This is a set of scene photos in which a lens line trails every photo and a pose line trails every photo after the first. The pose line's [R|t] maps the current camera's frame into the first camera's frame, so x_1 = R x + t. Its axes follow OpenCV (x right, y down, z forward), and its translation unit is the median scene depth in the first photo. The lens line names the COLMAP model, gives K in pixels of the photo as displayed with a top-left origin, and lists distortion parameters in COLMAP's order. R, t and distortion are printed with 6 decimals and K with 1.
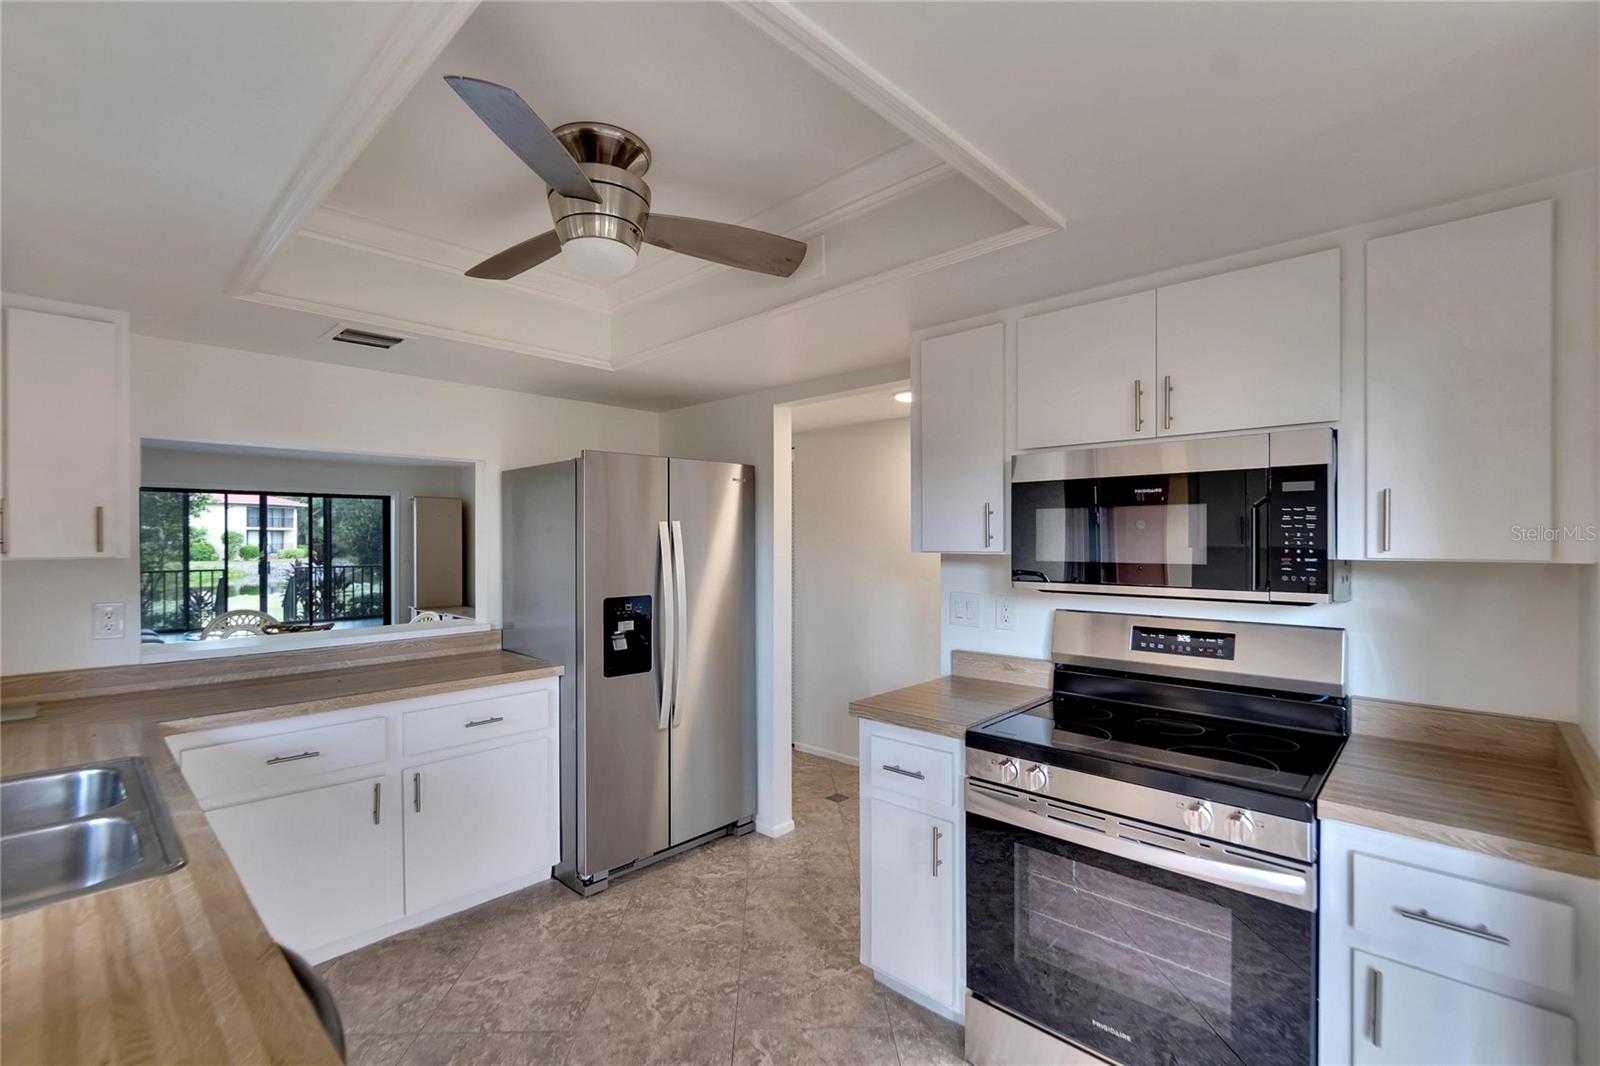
lens RADIAL K [[712.2, 0, 787.2], [0, 712.2, 537.2], [0, 0, 1]] dist [-0.001253, -0.000282]
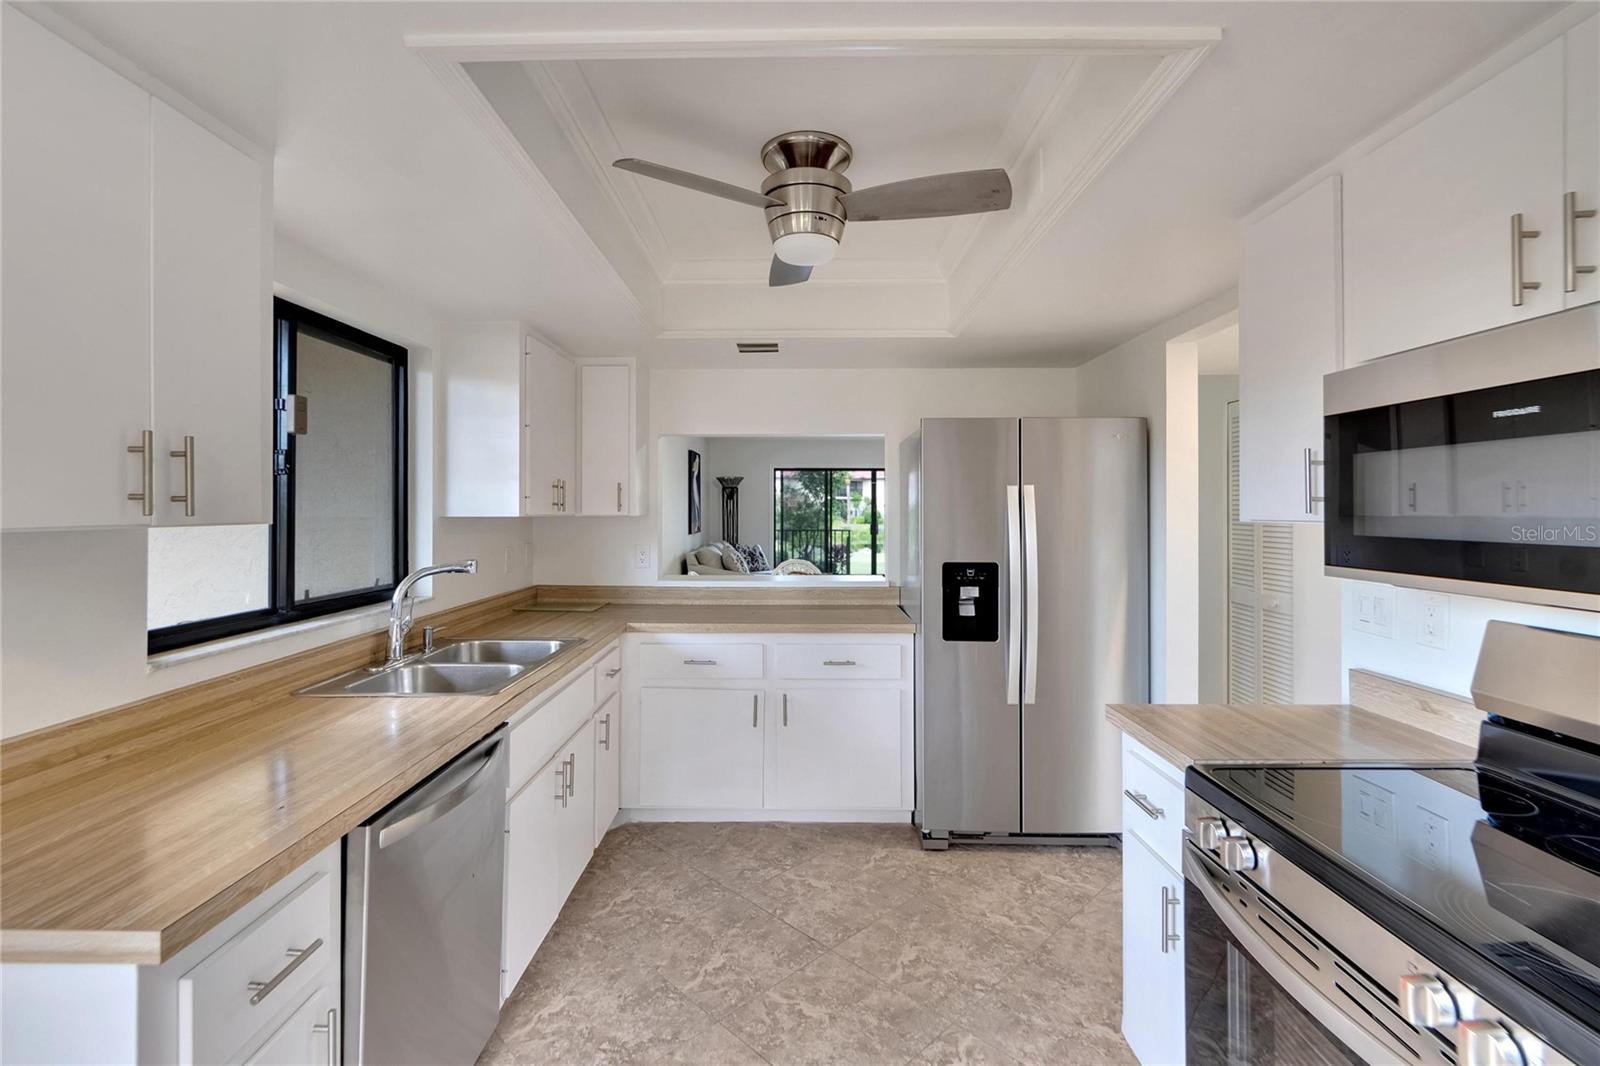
lens RADIAL K [[722.4, 0, 791.3], [0, 722.4, 502.8], [0, 0, 1]] dist [0.000990, 0.000279]
pose [[0.684316, -0.001732, -0.729184, 0.429225], [-0.002140, 0.999988, -0.004384, 0.006889], [0.729183, 0.004560, 0.684304, 0.166402]]
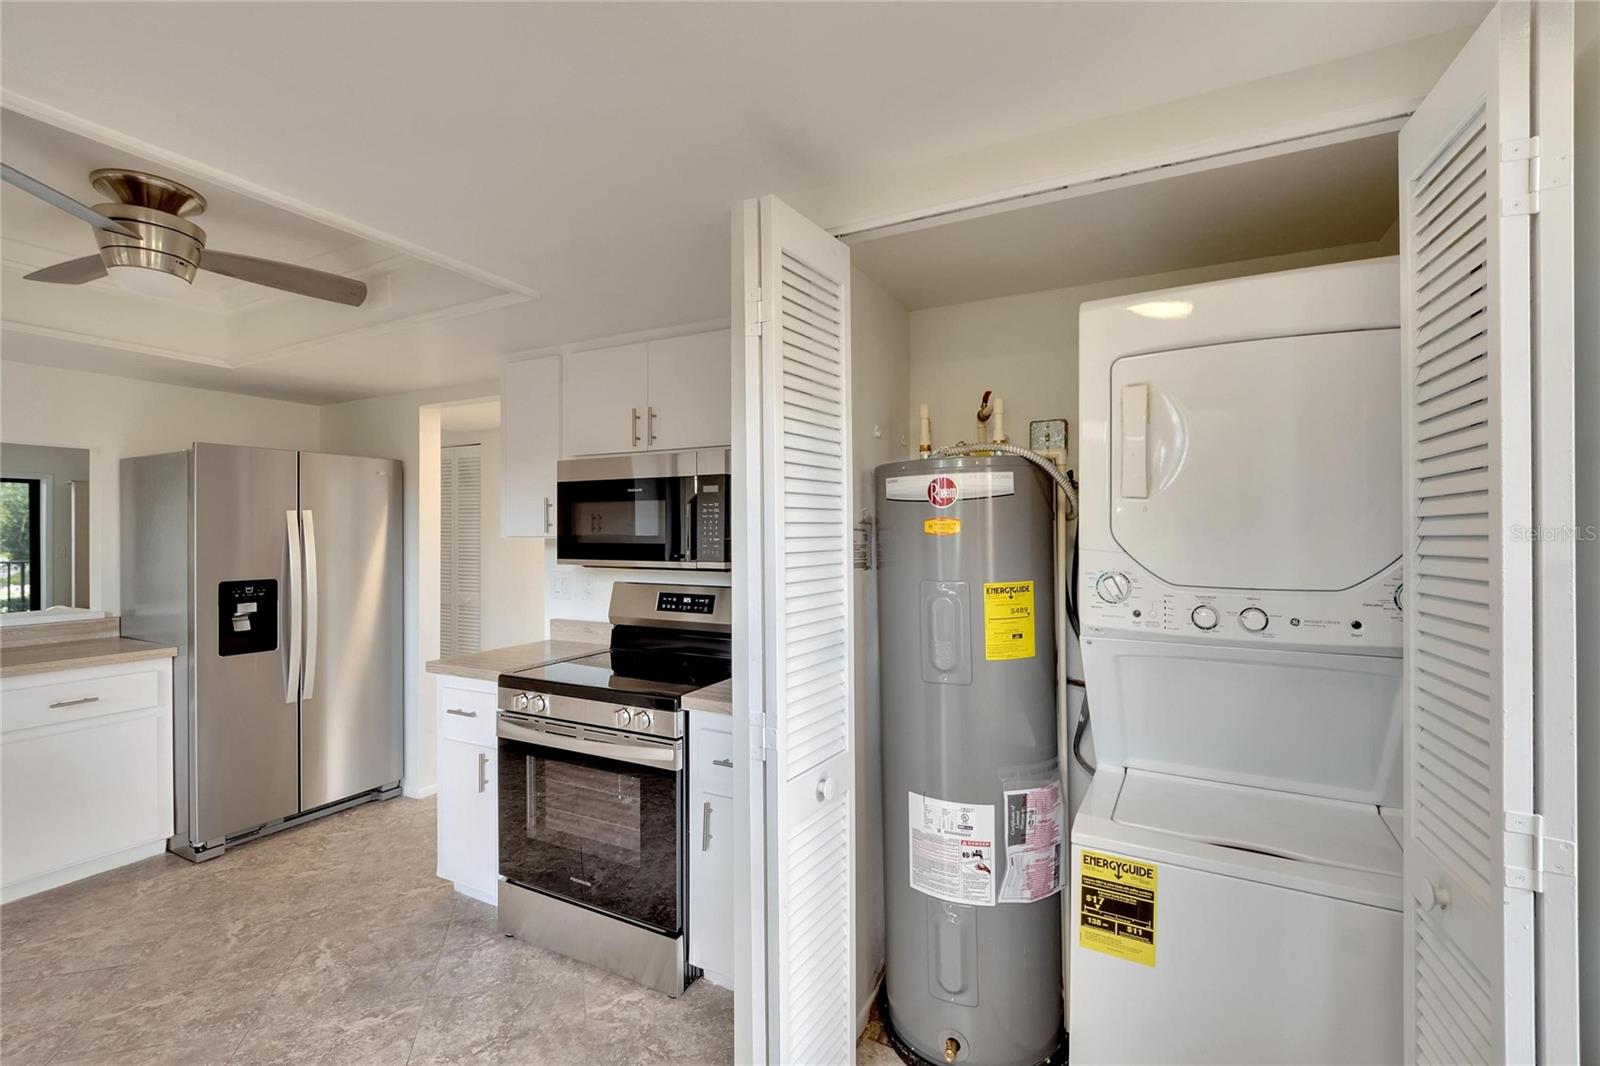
lens RADIAL K [[717.6, 0, 785.2], [0, 717.6, 529.1], [0, 0, 1]] dist [-0.002276, -0.000868]
pose [[0.963434, 0.001048, 0.267944, 0.336146], [-0.000761, 0.999999, -0.001175, 0.008509], [-0.267945, 0.000928, 0.963434, -0.323679]]
